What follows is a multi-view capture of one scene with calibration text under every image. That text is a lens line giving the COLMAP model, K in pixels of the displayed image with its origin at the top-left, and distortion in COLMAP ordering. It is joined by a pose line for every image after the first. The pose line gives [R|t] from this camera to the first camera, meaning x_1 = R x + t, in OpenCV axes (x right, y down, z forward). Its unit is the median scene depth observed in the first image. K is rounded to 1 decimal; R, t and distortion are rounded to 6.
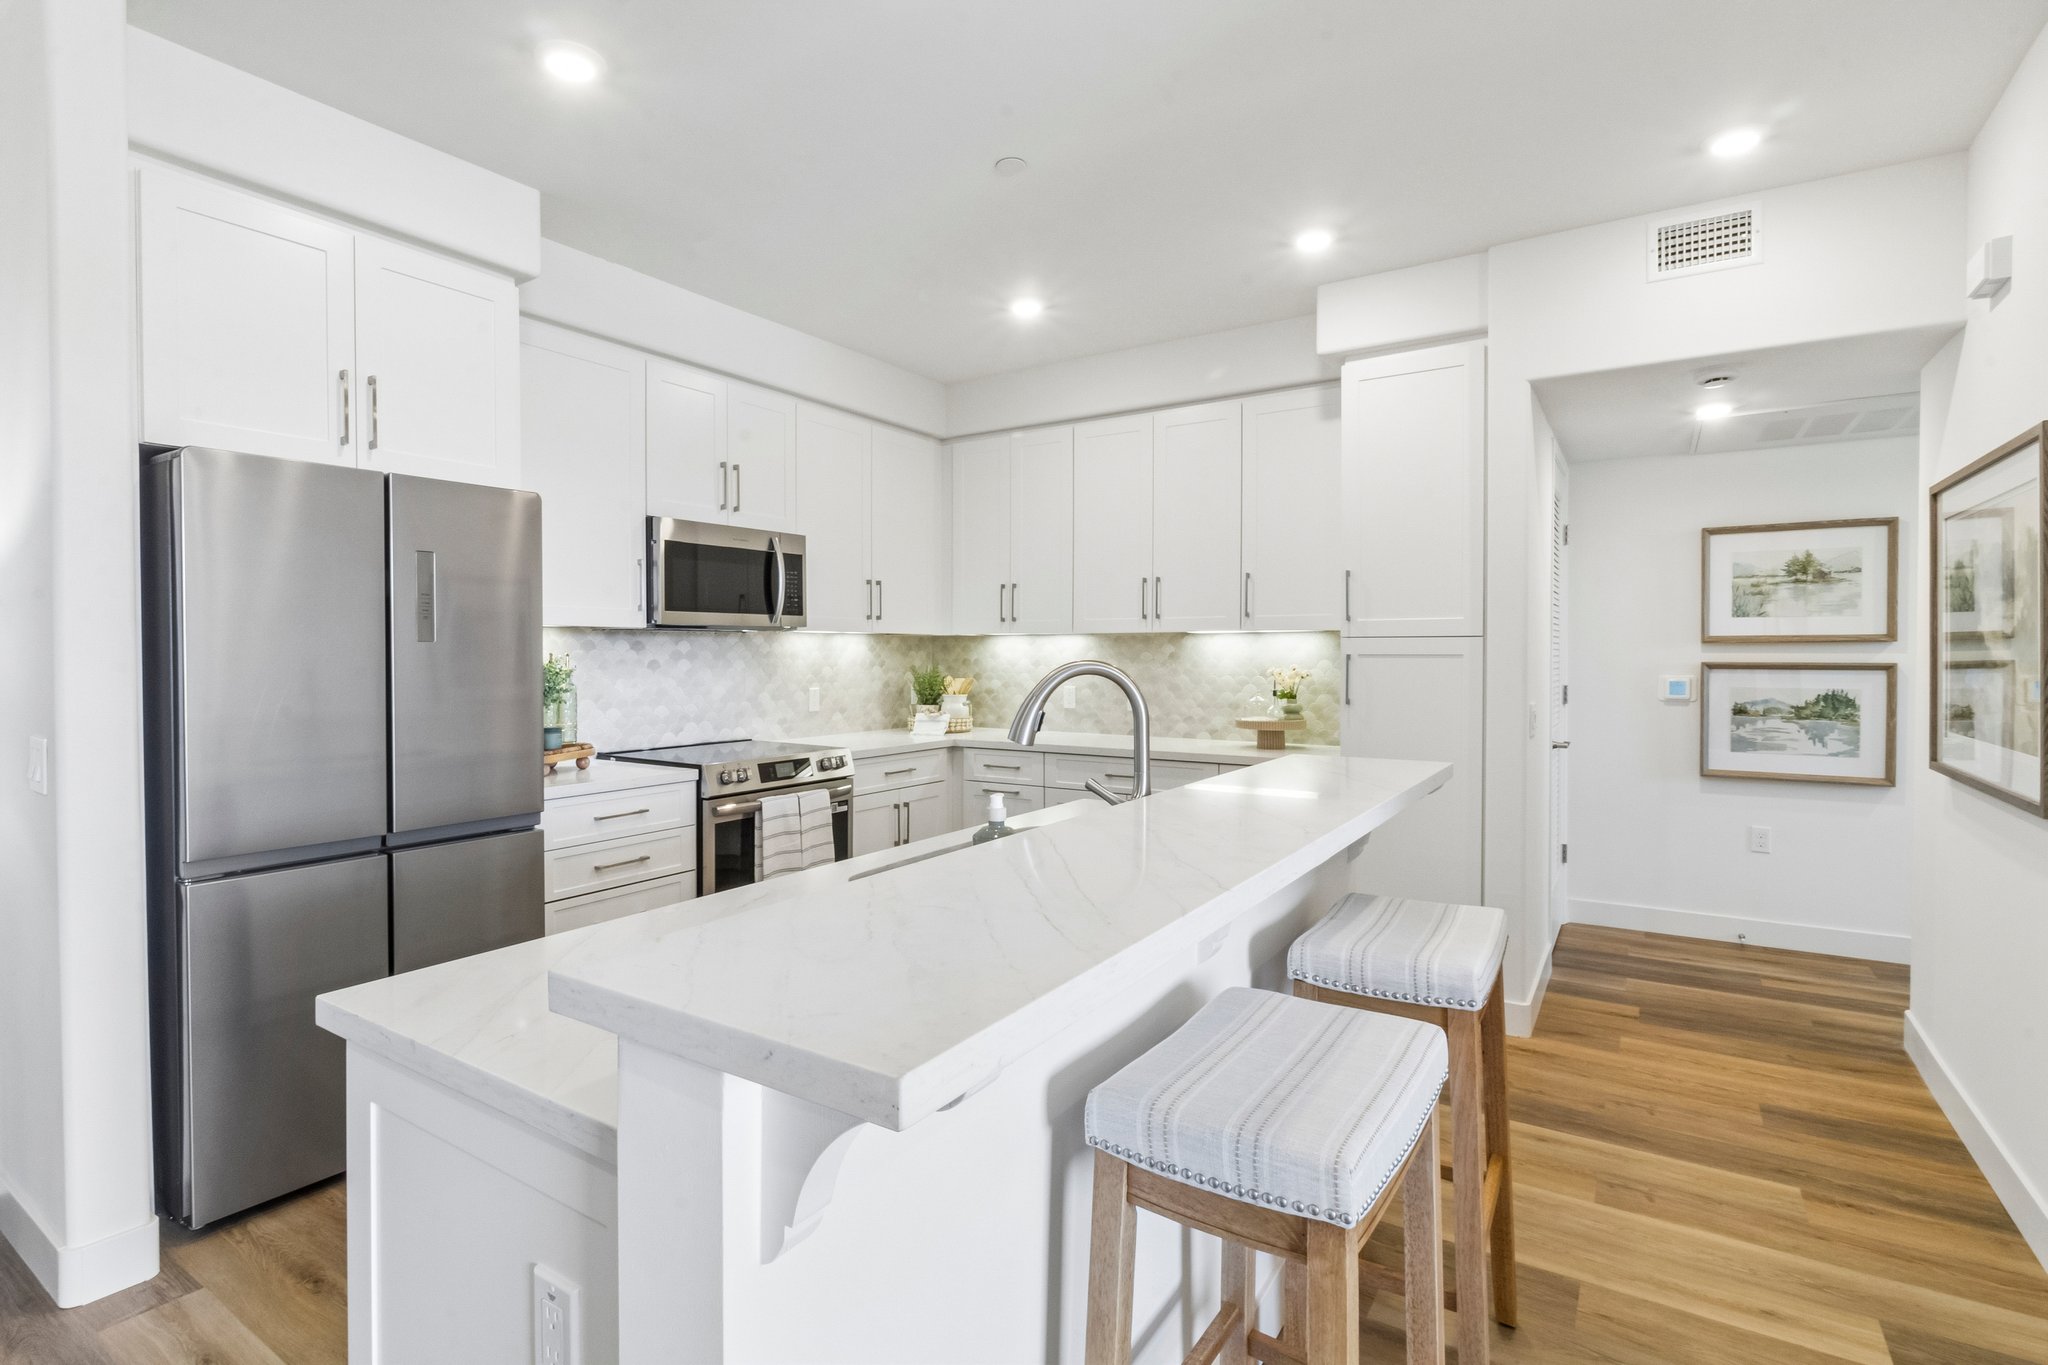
lens RADIAL K [[985.4, 0, 1001.6], [0, 985.4, 667.8], [0, 0, 1]] dist [0.003455, -0.004414]
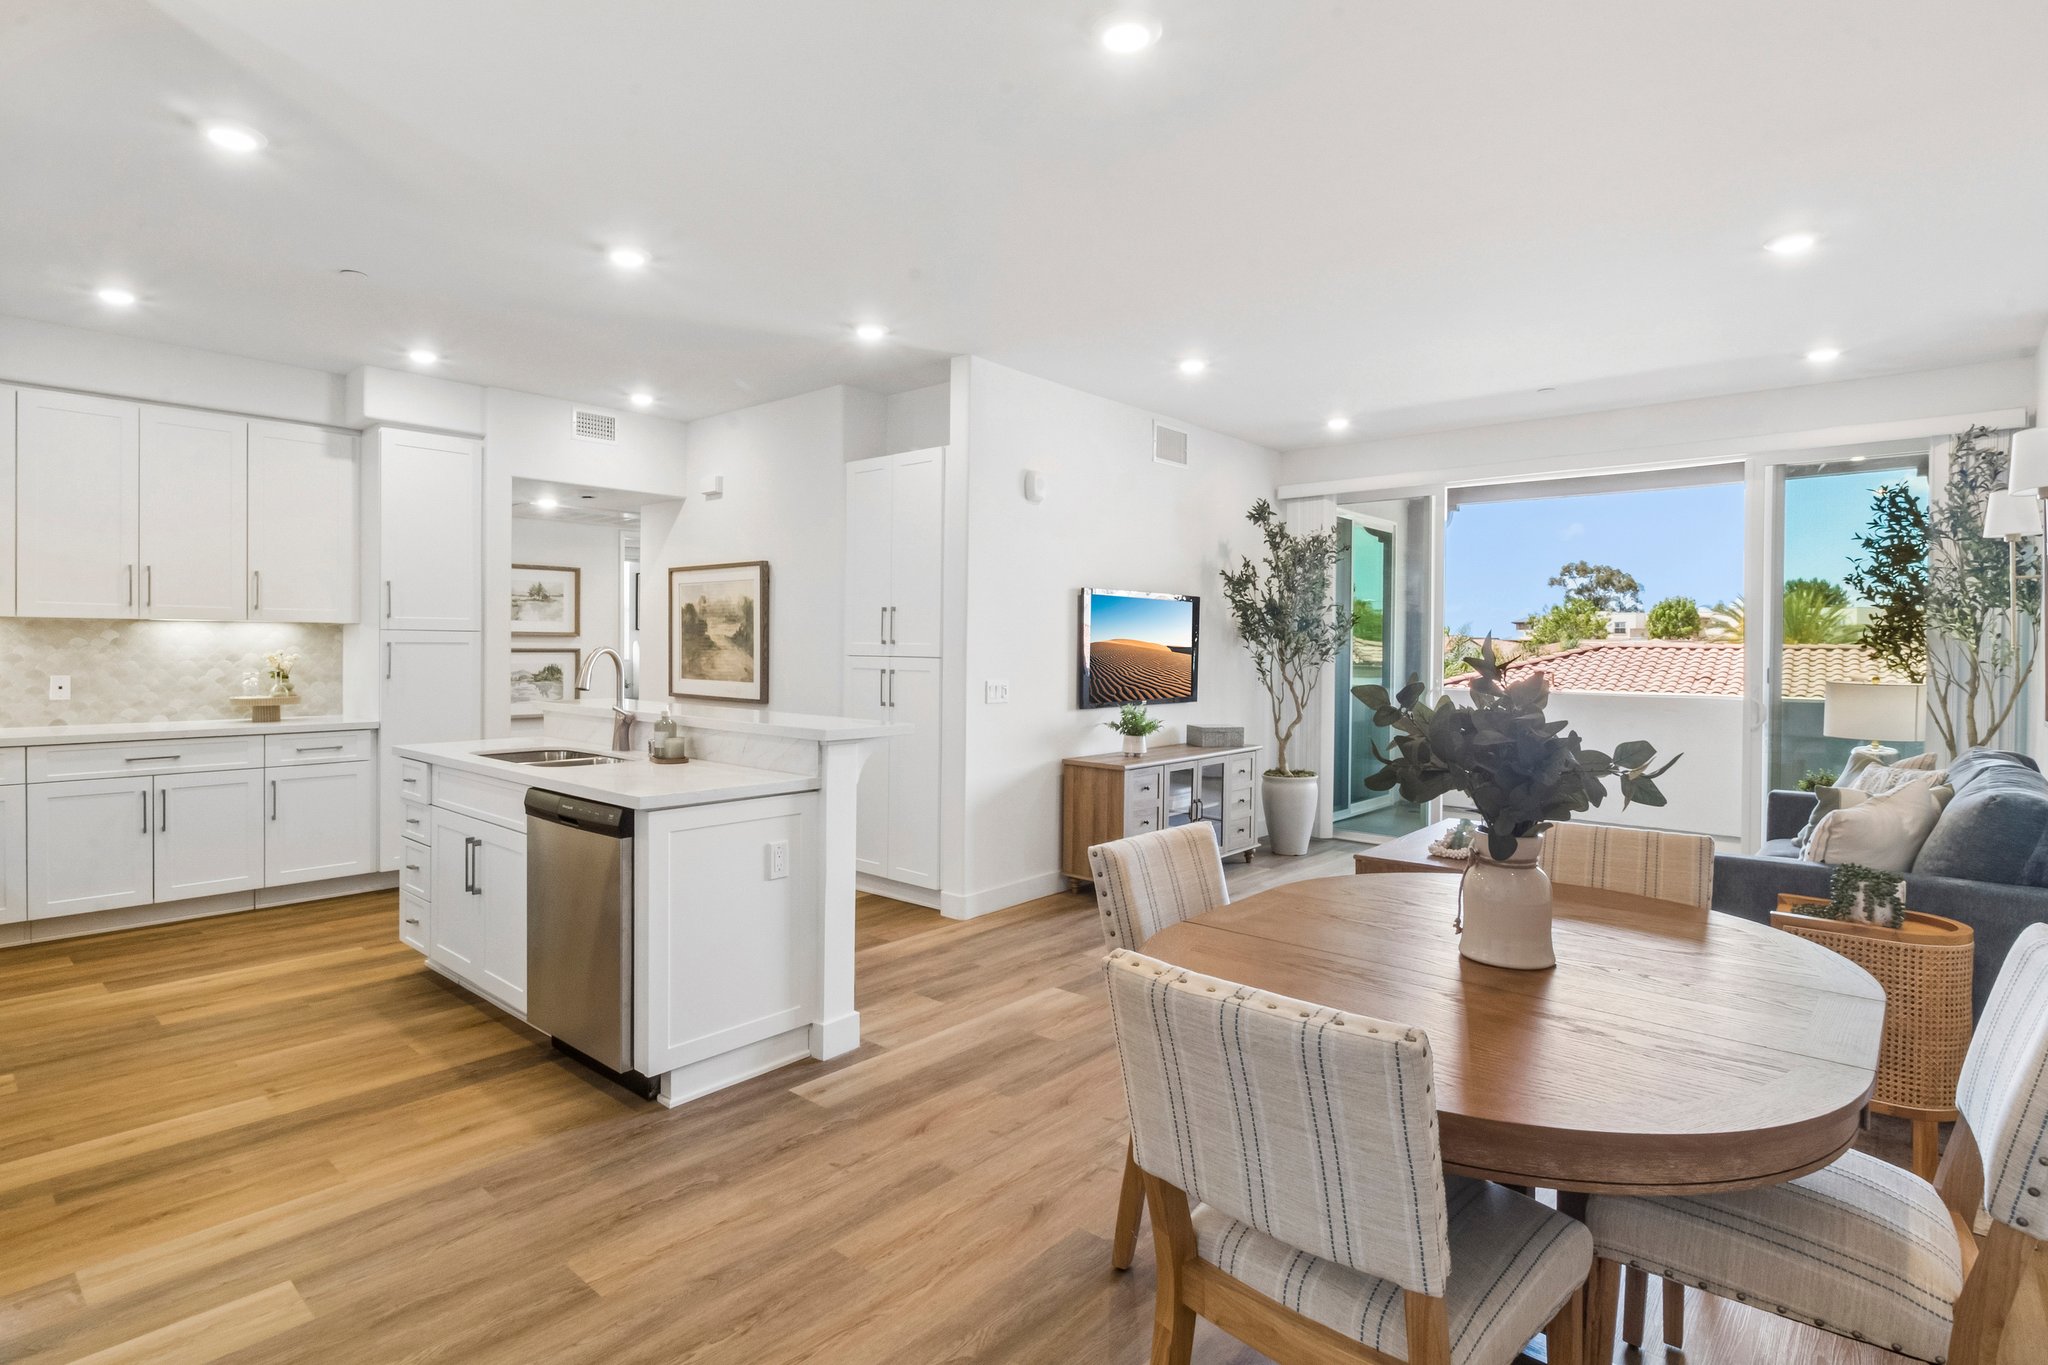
lens RADIAL K [[1024.3, 0, 999.3], [0, 1024.3, 661.9], [0, 0, 1]] dist [-0.000675, -0.000565]
pose [[0.146942, -0.014023, 0.989046, -0.801436], [0.007584, 0.999886, 0.013050, 0.001507], [-0.989116, 0.005583, 0.147031, -0.040683]]
